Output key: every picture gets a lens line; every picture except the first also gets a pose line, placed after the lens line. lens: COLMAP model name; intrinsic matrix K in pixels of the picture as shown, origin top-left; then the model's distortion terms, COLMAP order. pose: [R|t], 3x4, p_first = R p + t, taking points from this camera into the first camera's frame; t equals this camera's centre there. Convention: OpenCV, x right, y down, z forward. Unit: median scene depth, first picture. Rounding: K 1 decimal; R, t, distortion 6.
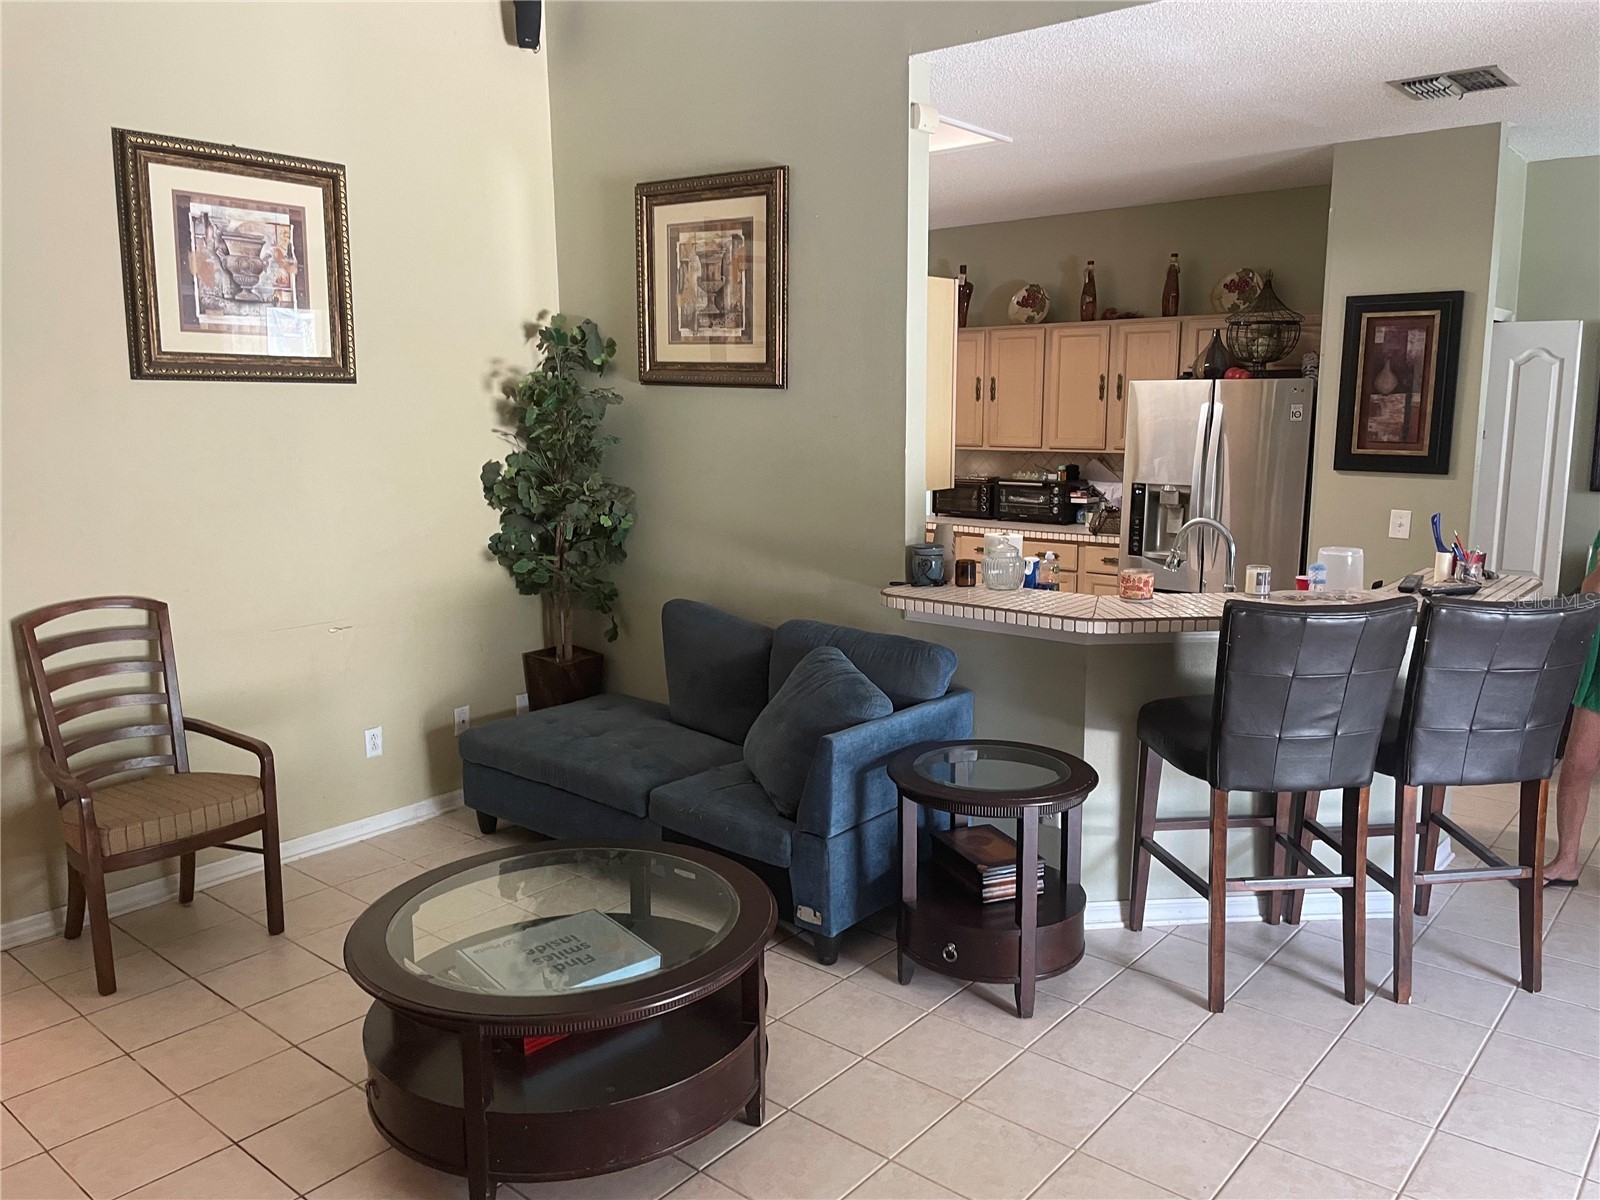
lens RADIAL K [[1208.0, 0, 800.1], [0, 1208.0, 583.4], [0, 0, 1]] dist [0.091998, -0.117390]
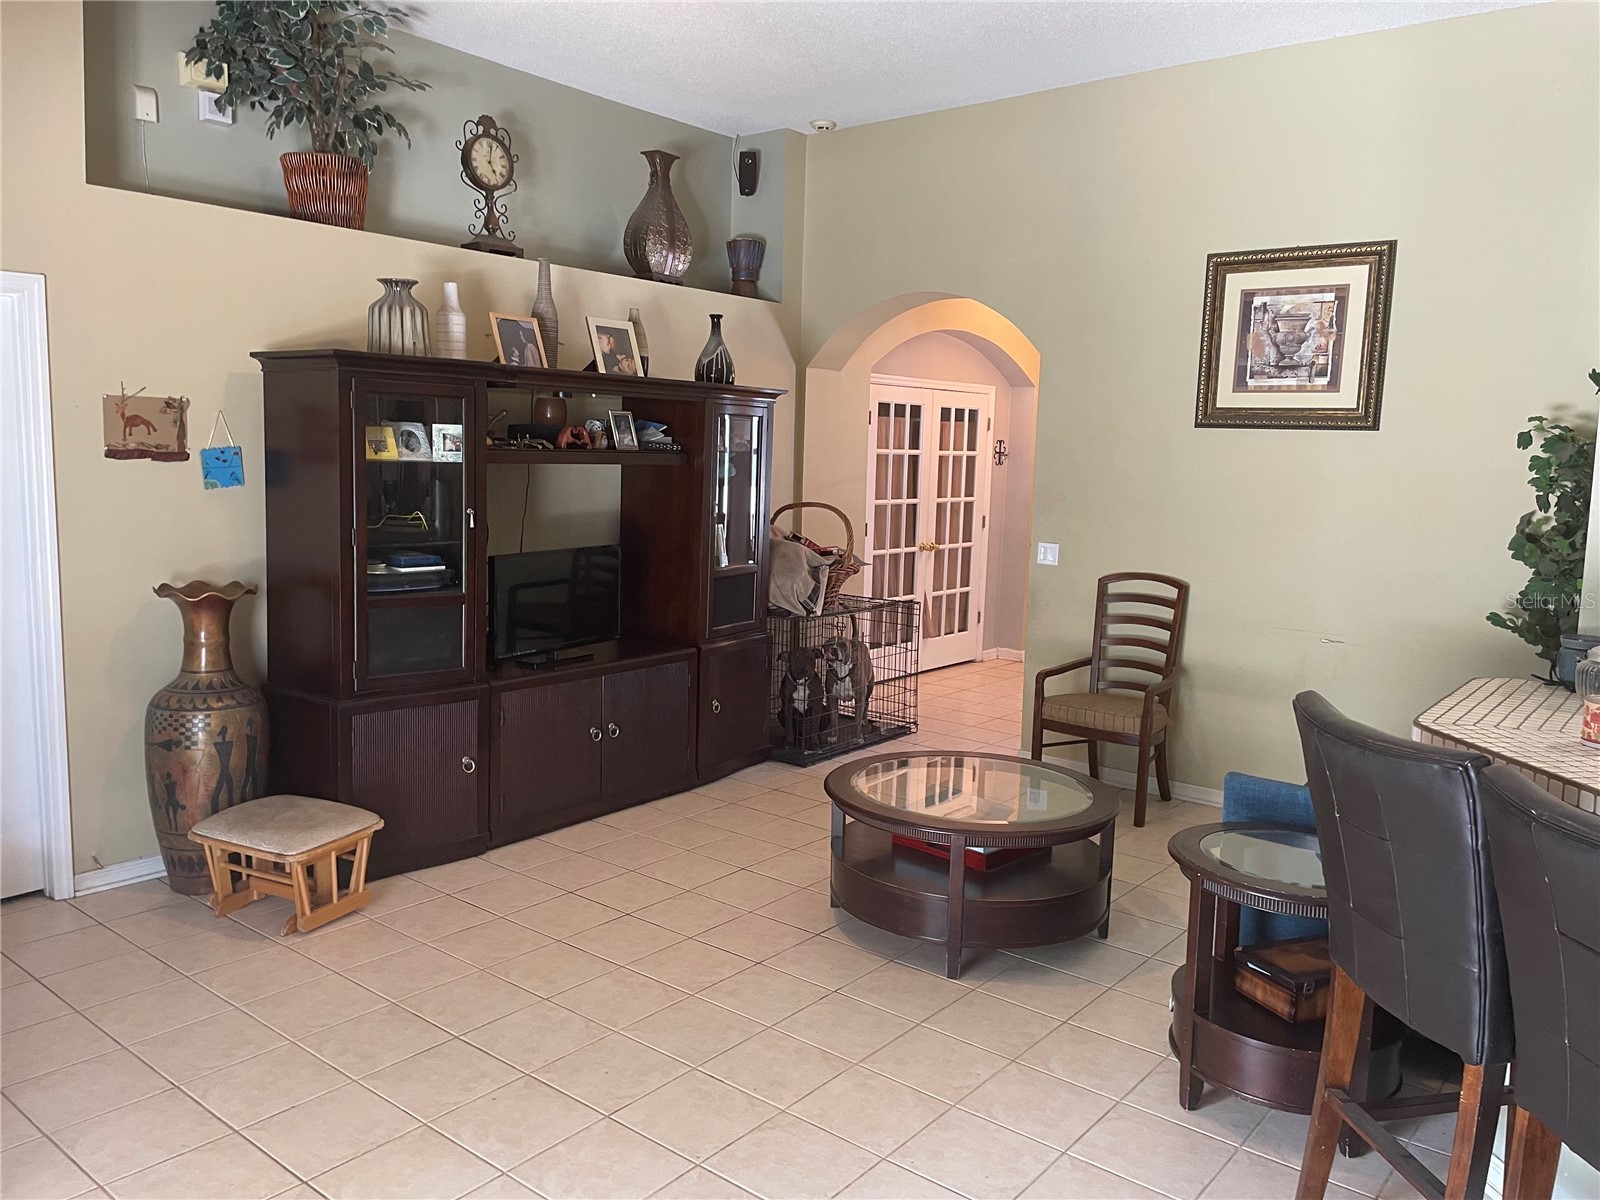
lens RADIAL K [[1208.0, 0, 801.3], [0, 1208.0, 585.5], [0, 0, 1]] dist [0.091998, -0.117390]
pose [[0.023403, 0.118739, -0.992650, 0.815675], [-0.180379, 0.977127, 0.112630, -0.058932], [0.983319, 0.176417, 0.044286, 0.480744]]
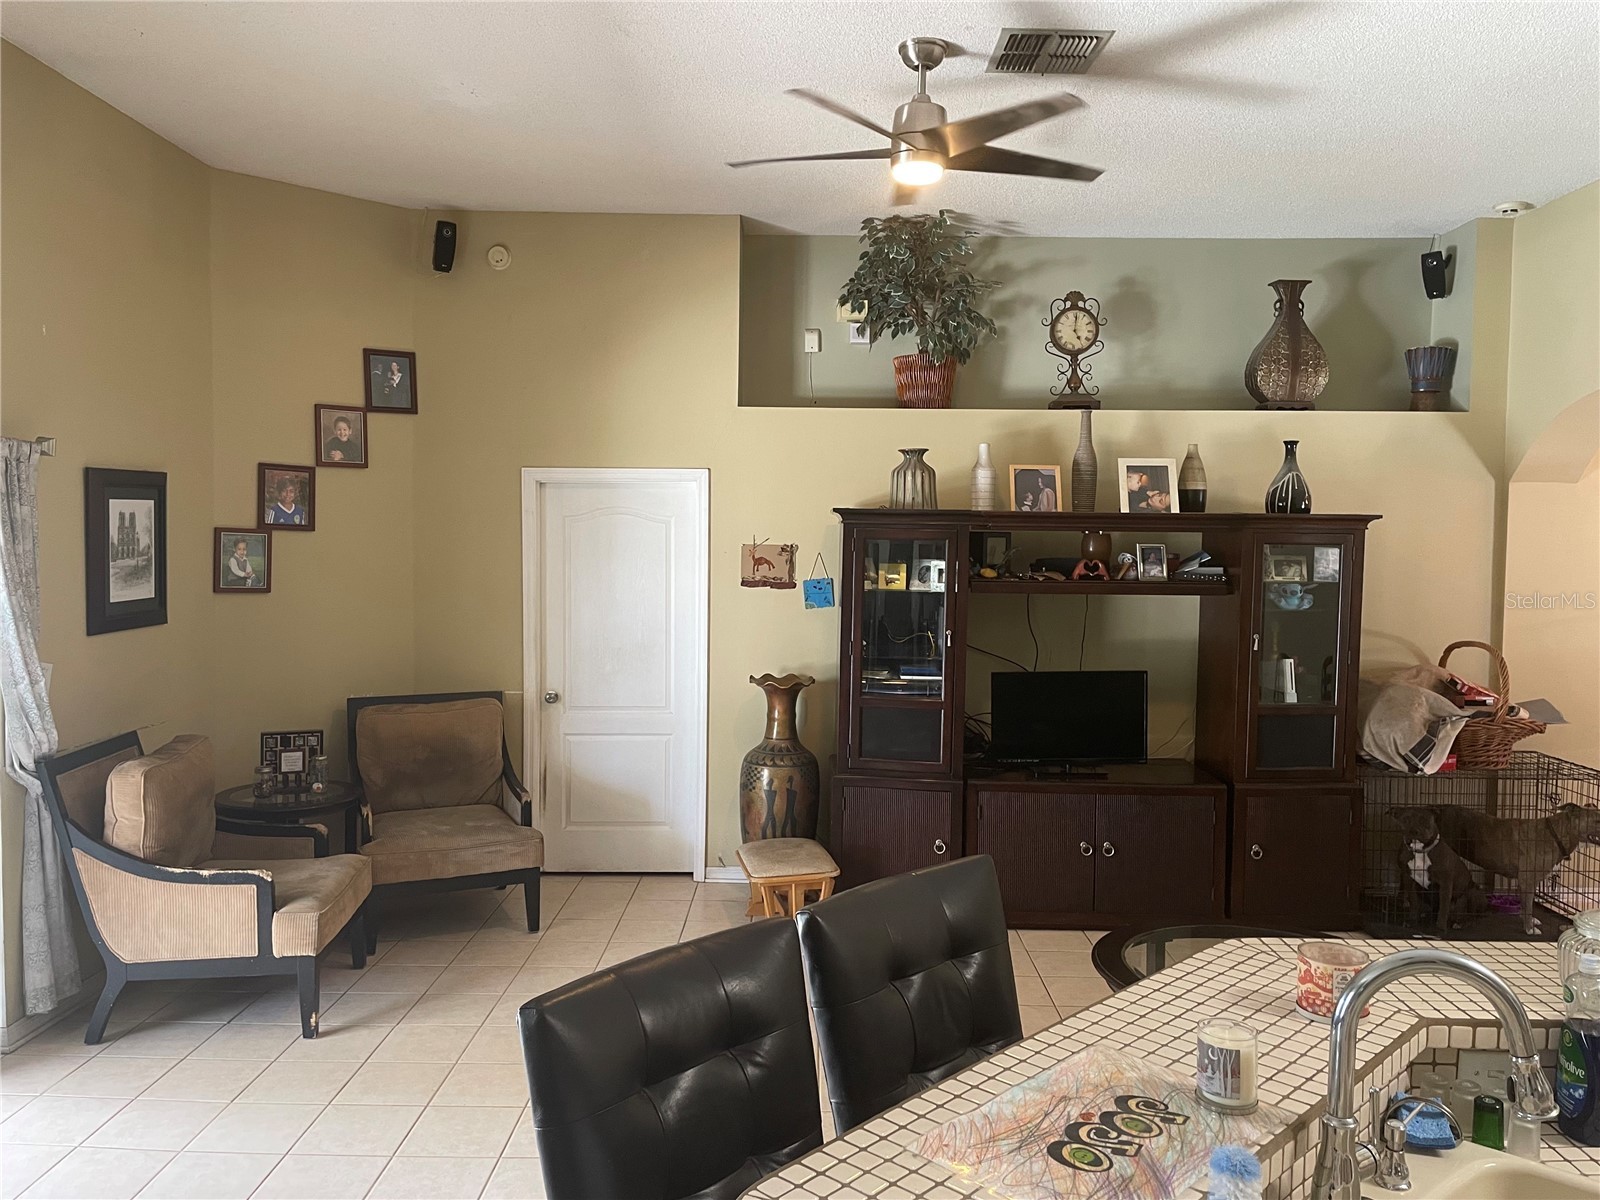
lens RADIAL K [[1208.0, 0, 800.4], [0, 1208.0, 587.1], [0, 0, 1]] dist [0.091998, -0.117390]
pose [[-0.769945, 0.020869, -0.637769, 0.674275], [-0.109100, 0.980443, 0.163794, -0.188810], [0.628715, 0.195693, -0.752610, 1.081806]]
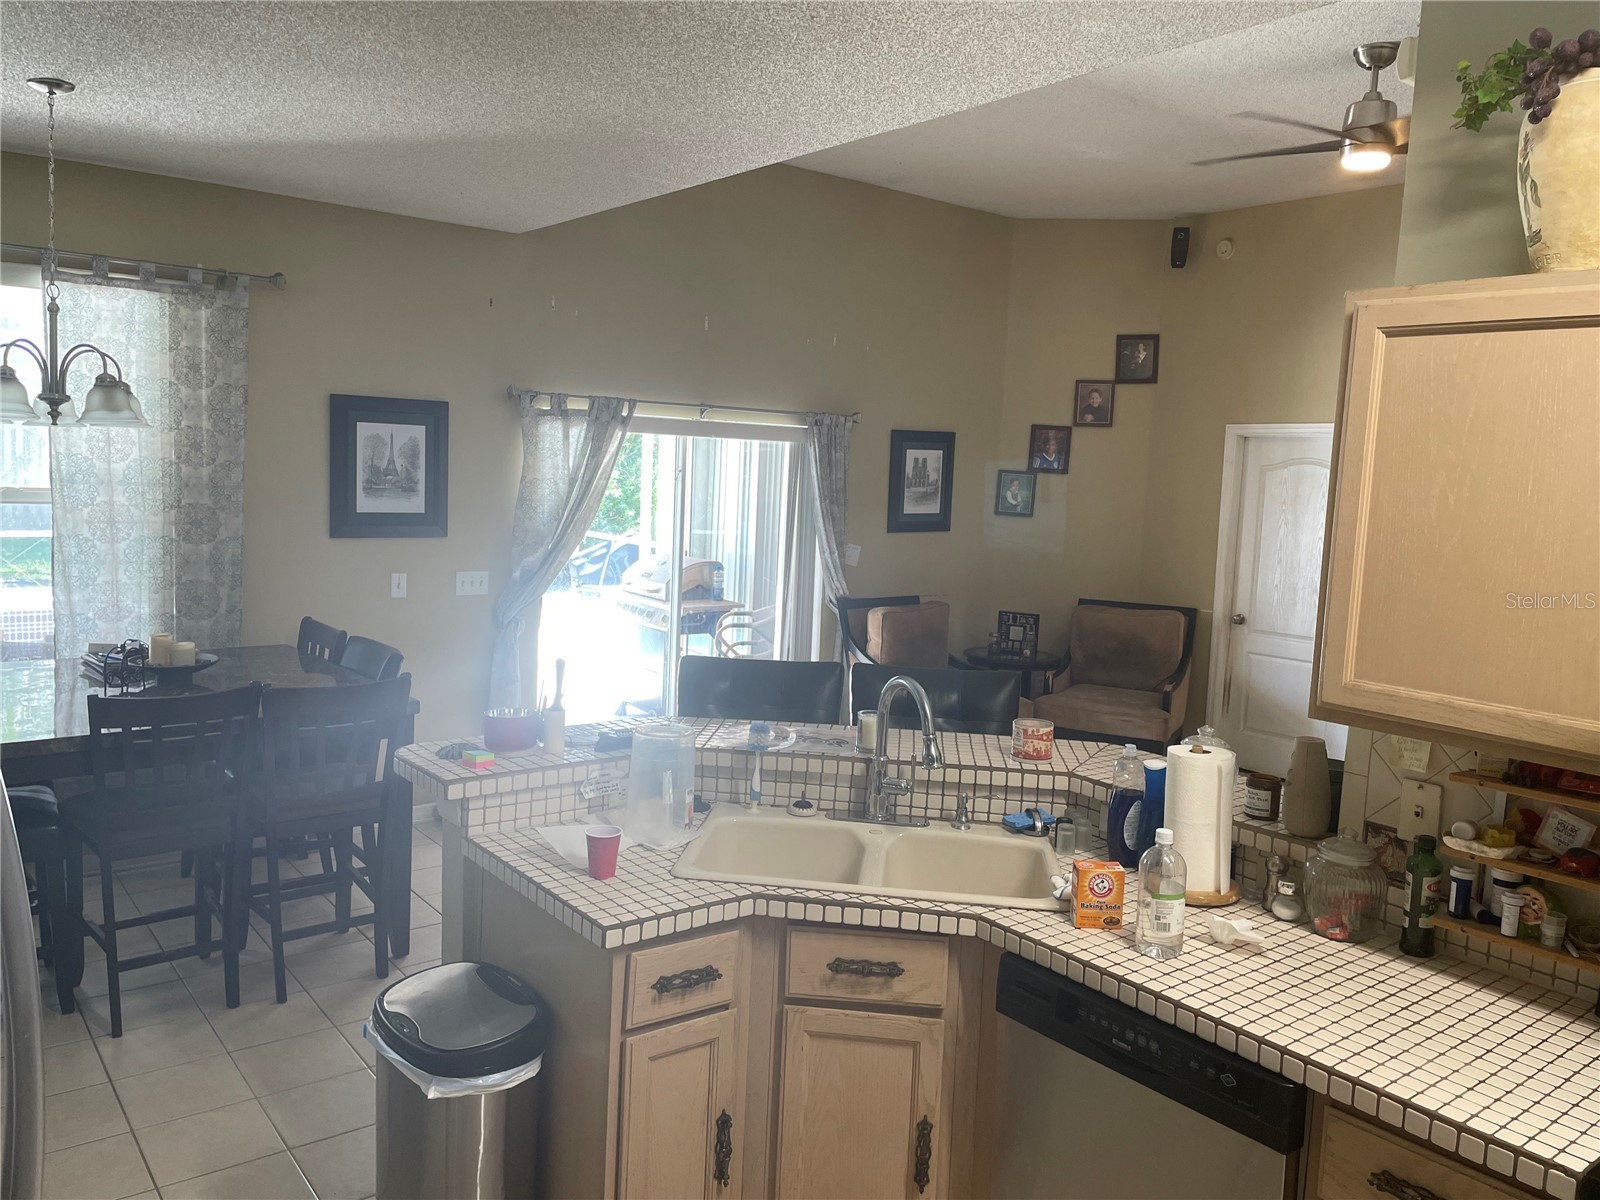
lens RADIAL K [[1208.0, 0, 800.8], [0, 1208.0, 587.6], [0, 0, 1]] dist [0.091998, -0.117390]
pose [[-0.976531, -0.060551, 0.206690, 0.229349], [-0.005632, 0.966517, 0.256541, -0.272409], [-0.215303, 0.249357, -0.944175, 1.578907]]
